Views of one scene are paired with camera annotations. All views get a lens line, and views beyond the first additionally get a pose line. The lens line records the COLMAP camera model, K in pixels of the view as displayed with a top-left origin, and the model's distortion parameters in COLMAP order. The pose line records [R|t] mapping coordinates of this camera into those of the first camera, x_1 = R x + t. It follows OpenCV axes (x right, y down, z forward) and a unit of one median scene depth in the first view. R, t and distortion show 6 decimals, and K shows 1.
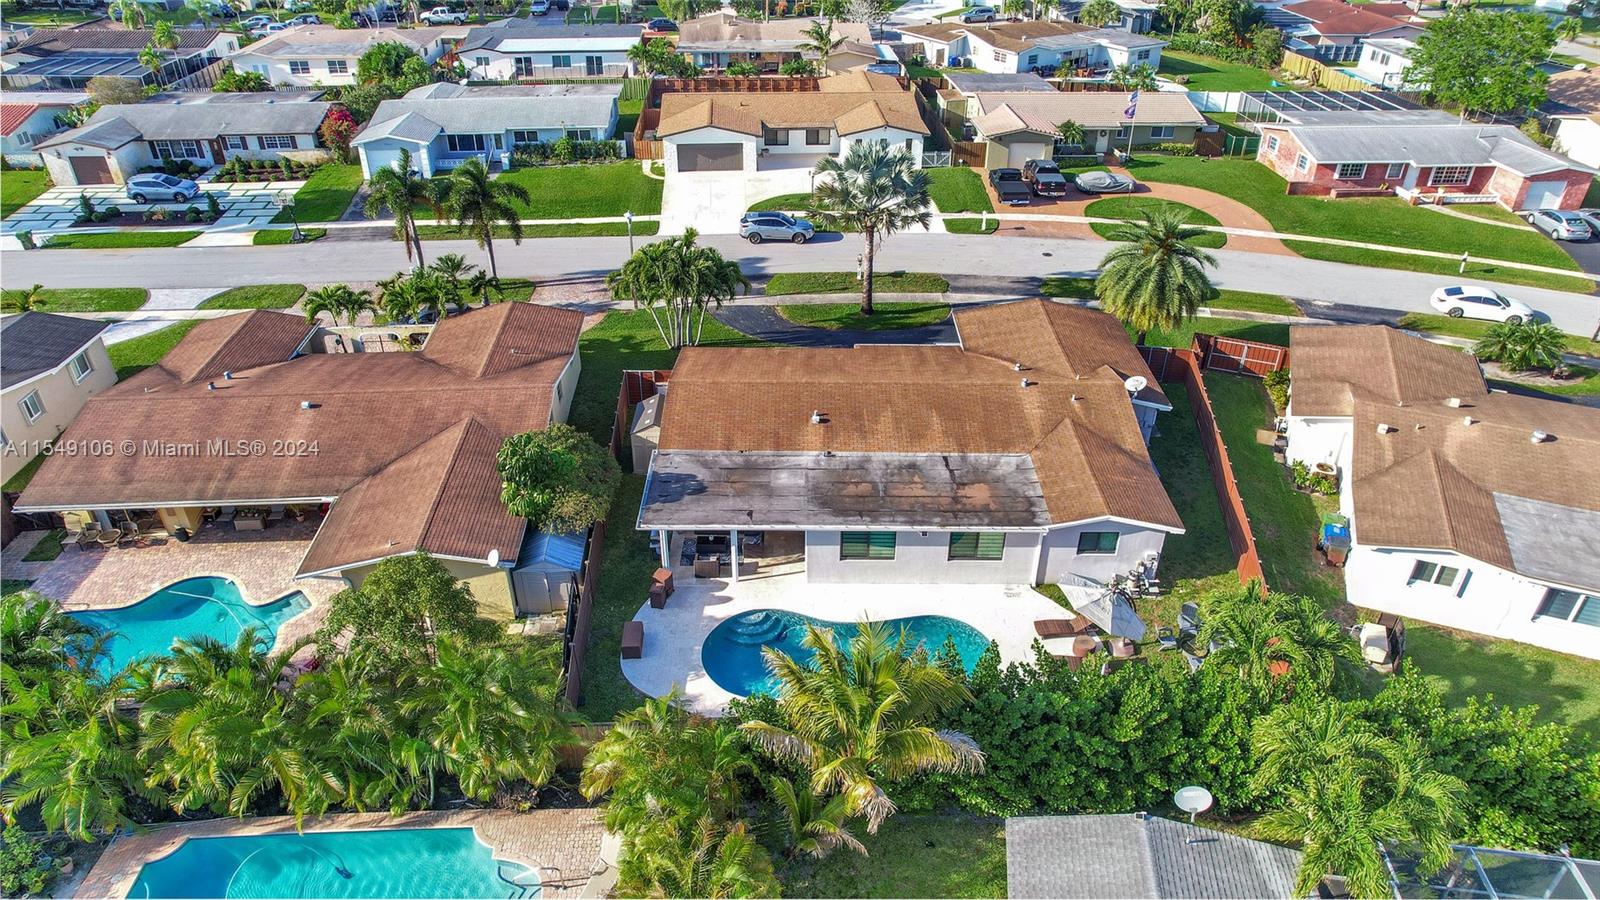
lens RADIAL K [[1029.2, 0, 800.0], [0, 1029.2, 450.0], [0, 0, 1]] dist [-0.077867, 0.075725]
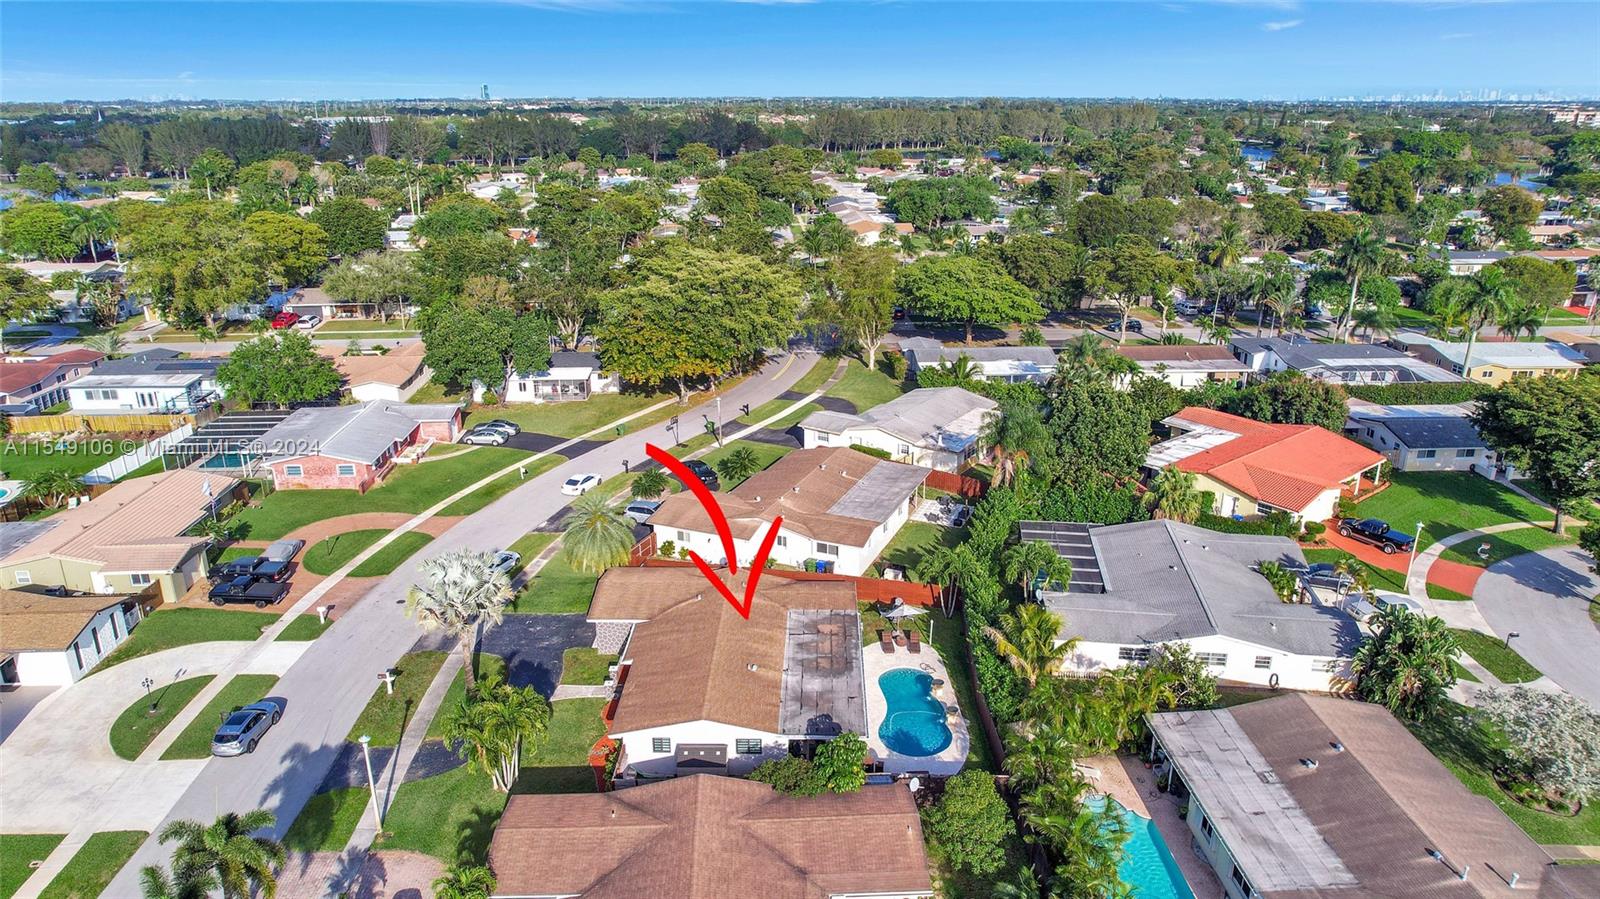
lens RADIAL K [[1041.1, 0, 800.0], [0, 1041.1, 449.5], [0, 0, 1]] dist [-0.080121, 0.076748]
pose [[0.014302, -0.332929, 0.942844, -0.698307], [0.532078, 0.800885, 0.274730, -0.357131], [-0.846574, 0.497737, 0.188598, 0.265797]]
